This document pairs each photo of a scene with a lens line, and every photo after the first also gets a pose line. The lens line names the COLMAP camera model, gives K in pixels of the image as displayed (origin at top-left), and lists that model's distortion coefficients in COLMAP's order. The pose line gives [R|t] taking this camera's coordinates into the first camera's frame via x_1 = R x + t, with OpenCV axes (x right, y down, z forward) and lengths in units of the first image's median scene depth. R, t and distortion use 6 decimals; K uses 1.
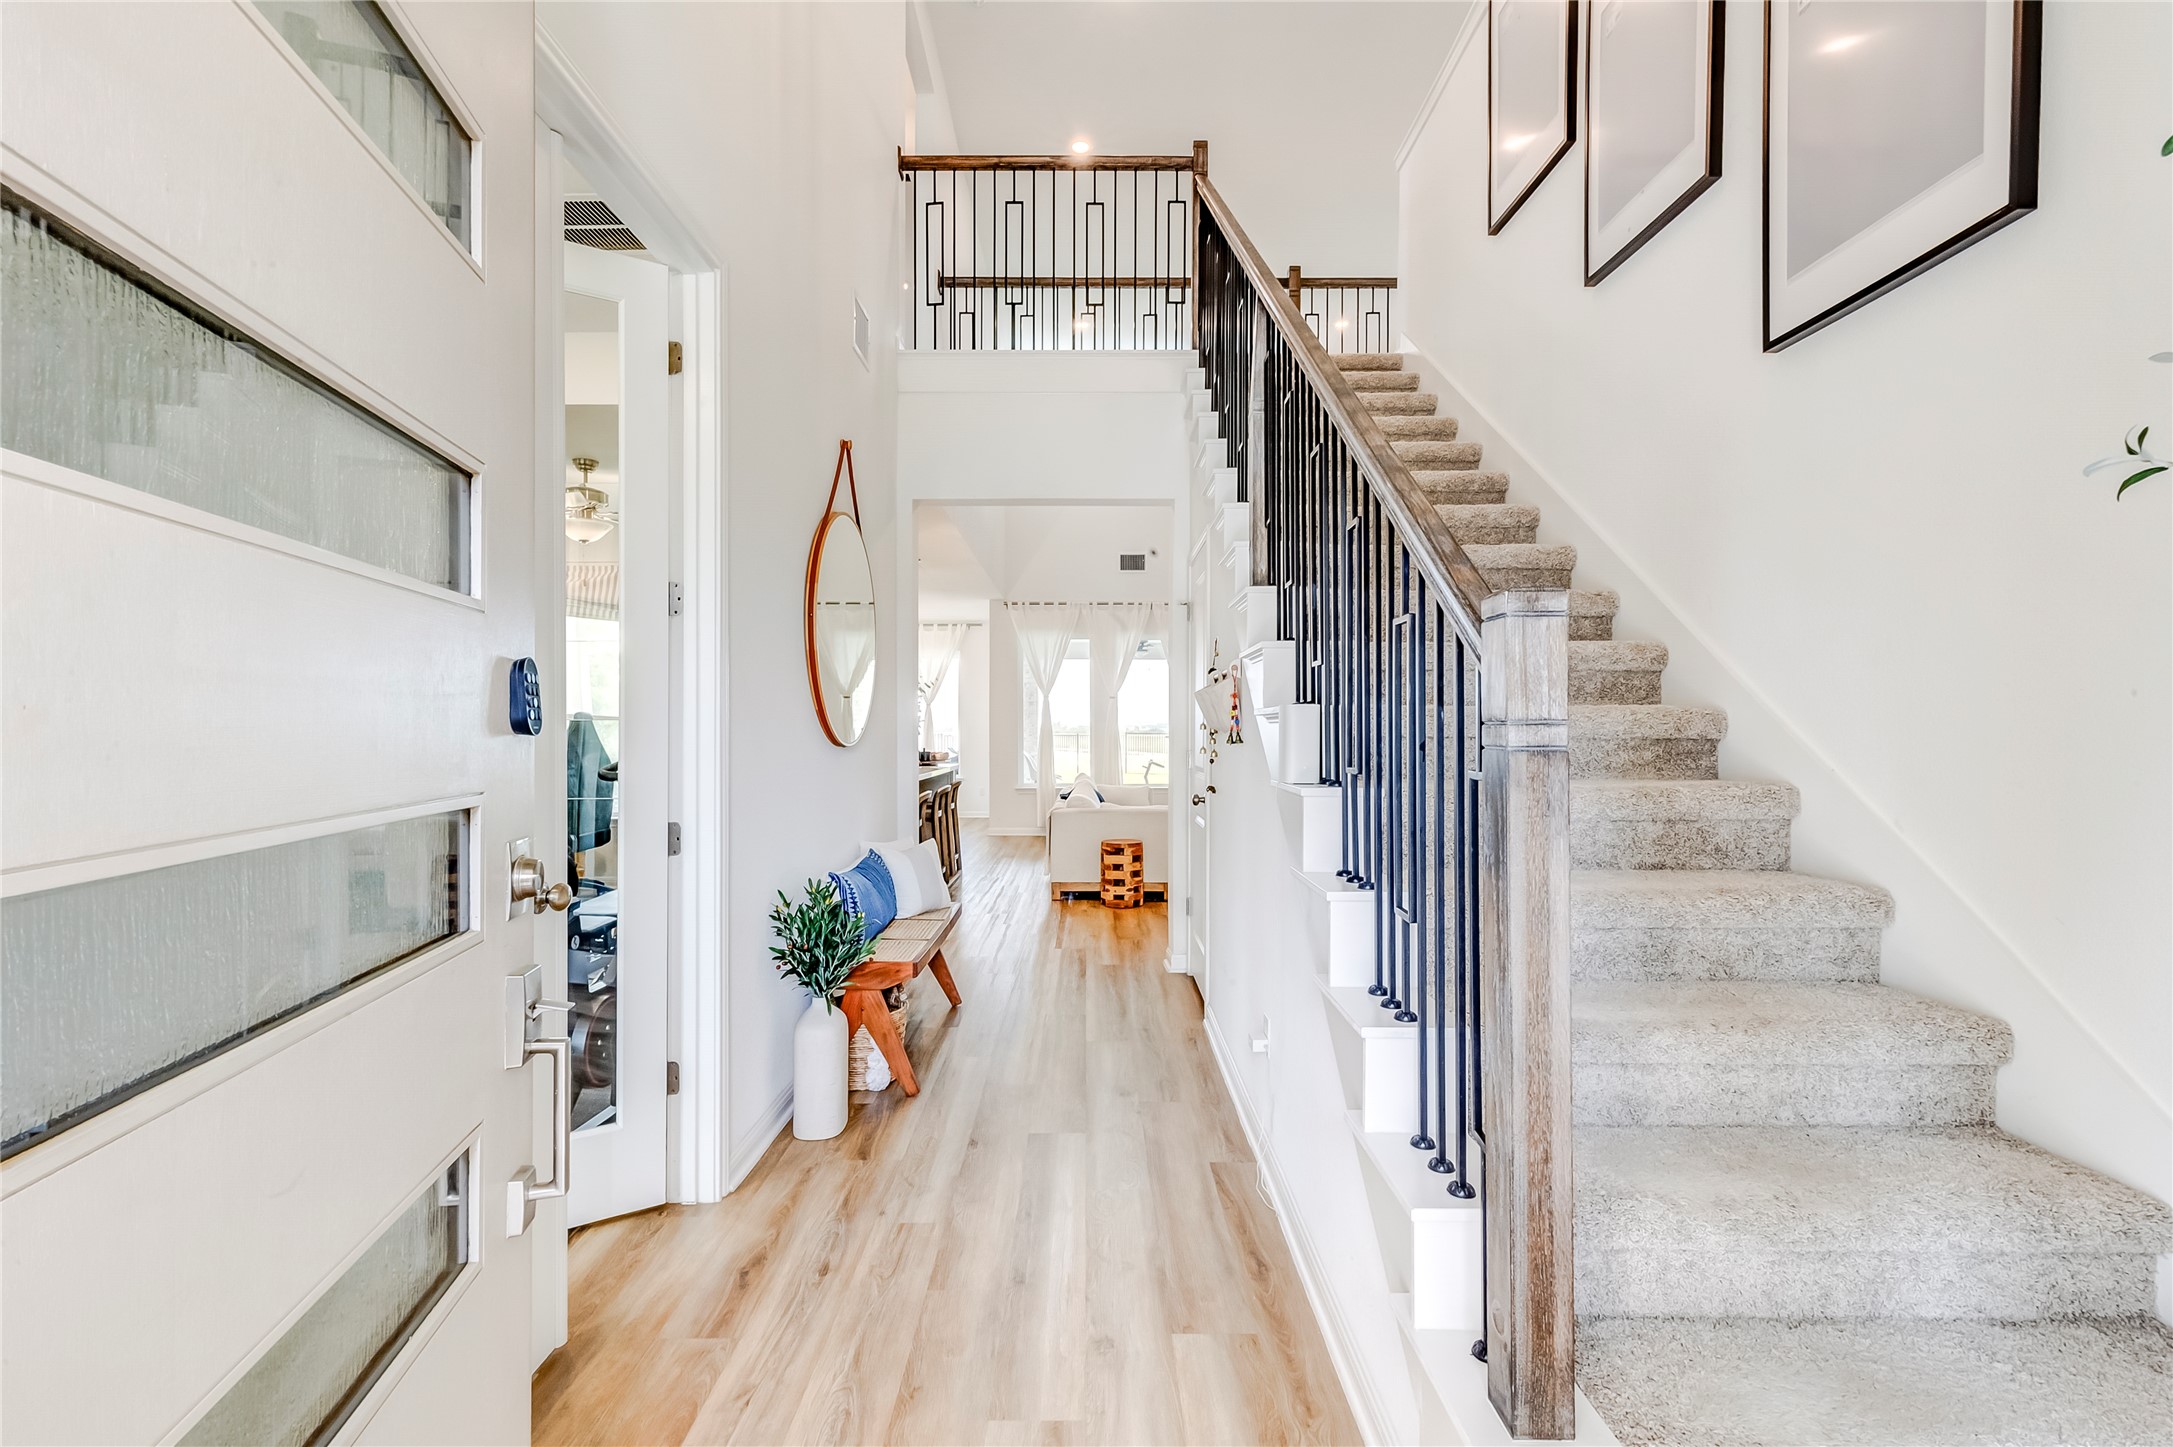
lens RADIAL K [[997.9, 0, 1086.5], [0, 997.9, 723.5], [0, 0, 1]] dist [0.002871, 0.000173]
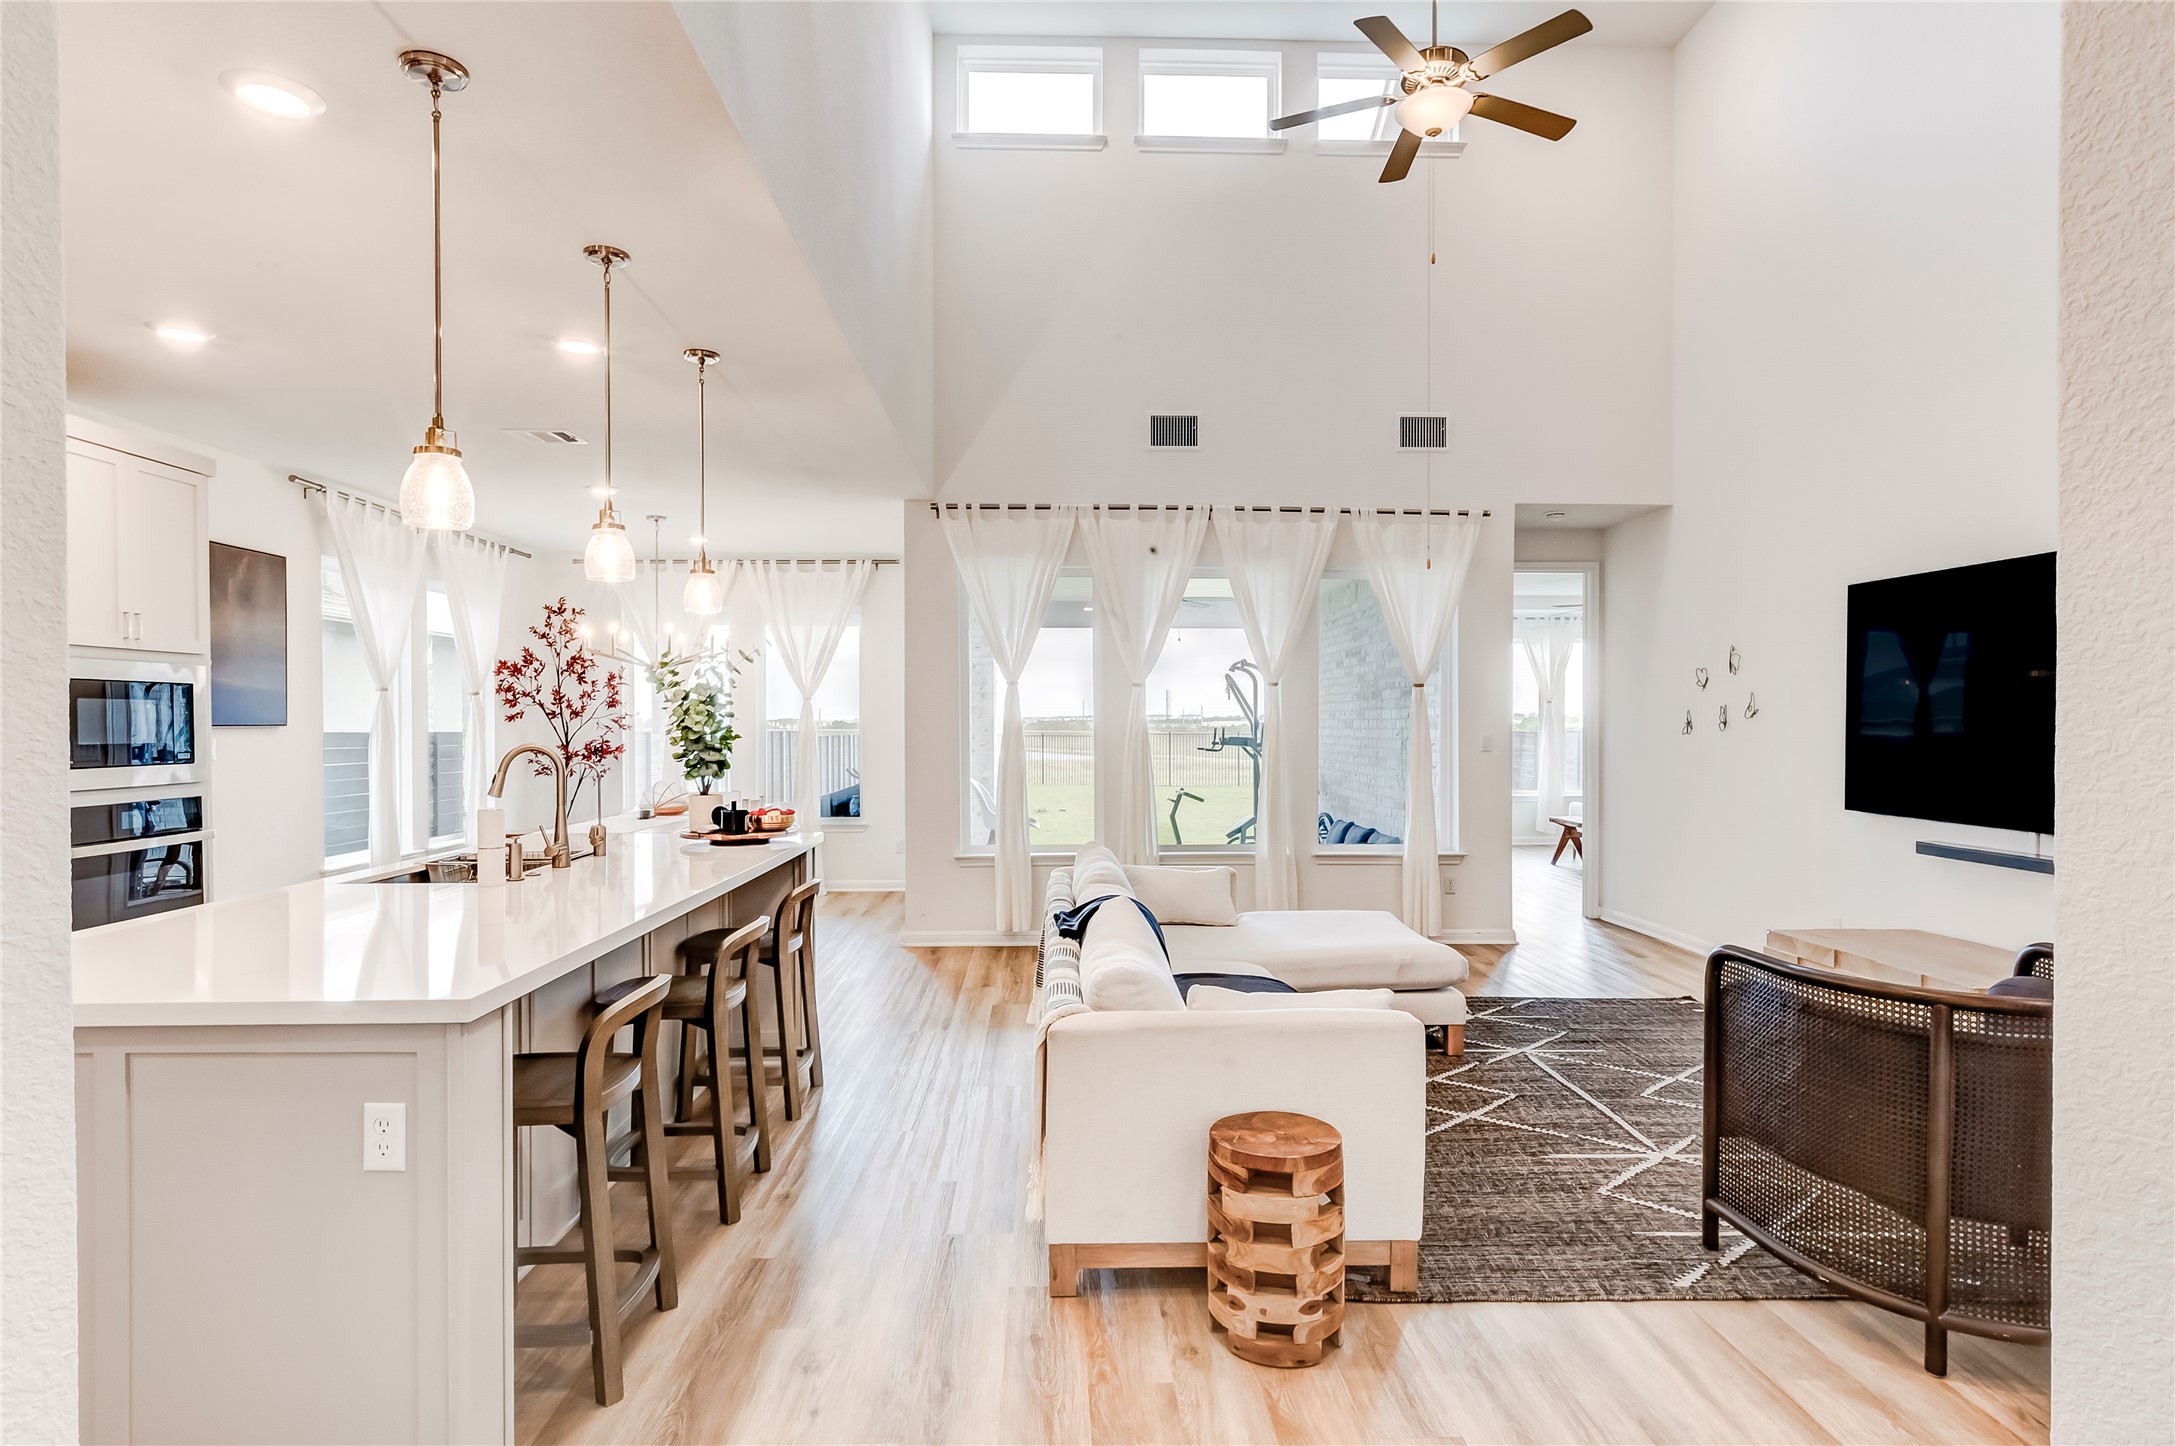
lens RADIAL K [[1132.0, 0, 1079.3], [0, 1132.0, 711.0], [0, 0, 1]] dist [-0.000281, -0.000307]
pose [[0.999523, -0.003149, 0.030728, -0.023615], [0.003321, 0.999979, -0.005541, -0.009185], [-0.030710, 0.005641, 0.999512, 0.402760]]
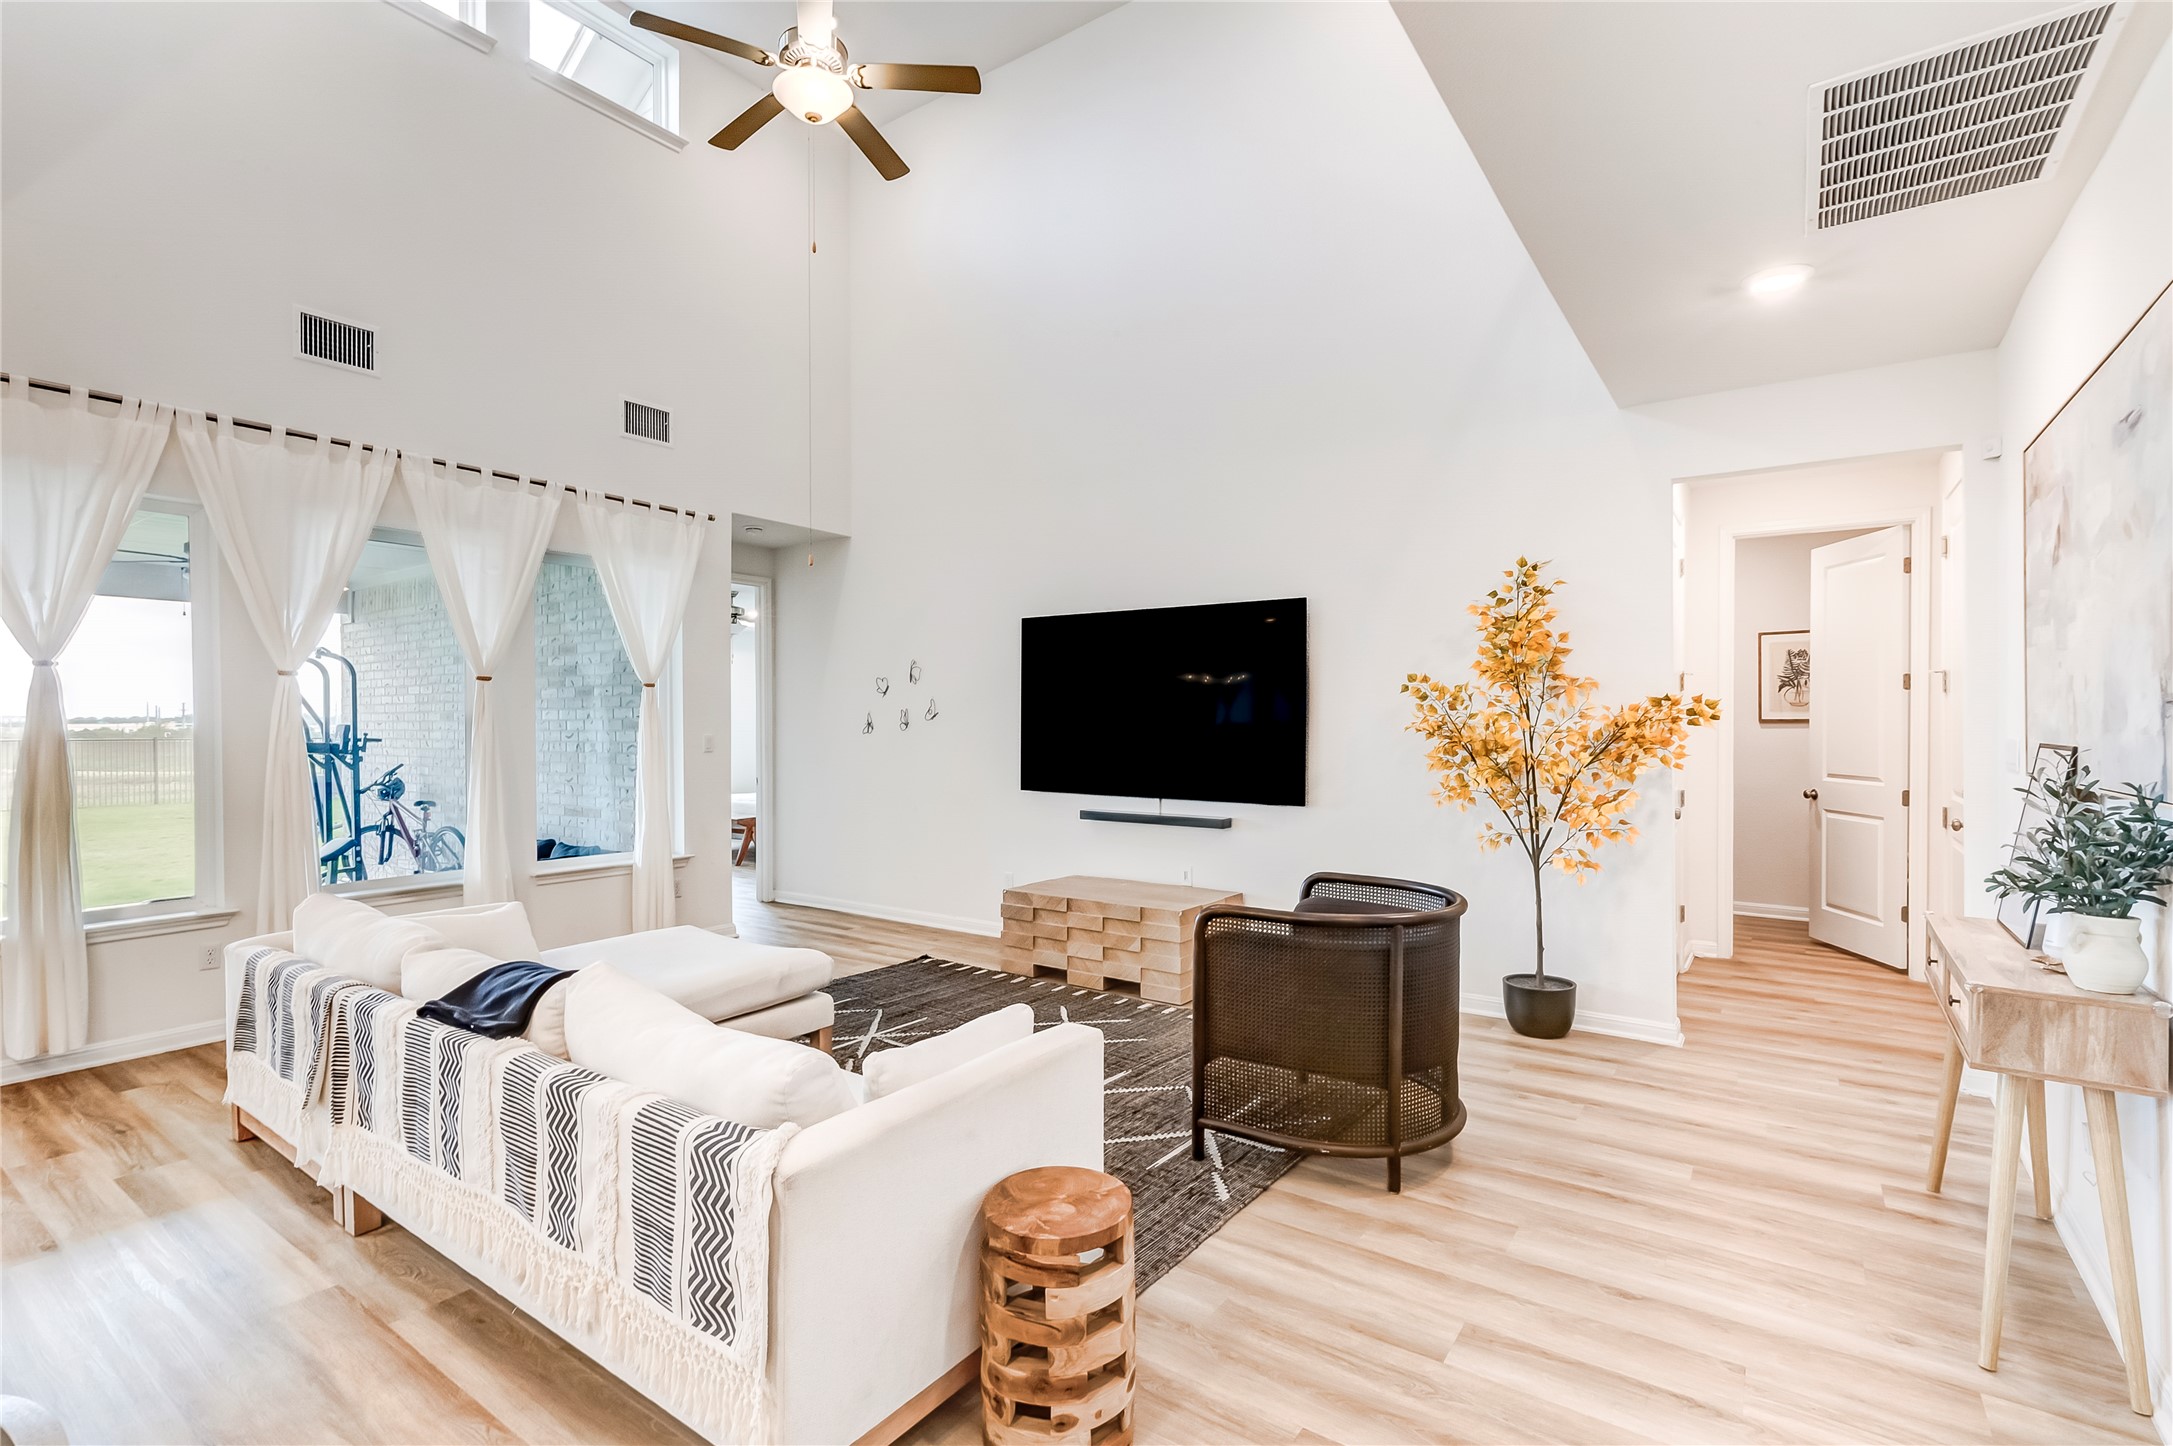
lens RADIAL K [[997.9, 0, 1086.5], [0, 997.9, 723.0], [0, 0, 1]] dist [0.002871, 0.000173]
pose [[0.577917, -0.004170, 0.816085, -0.115087], [0.000523, 0.999989, 0.004740, -0.008615], [-0.816095, -0.002312, 0.577913, 0.526118]]
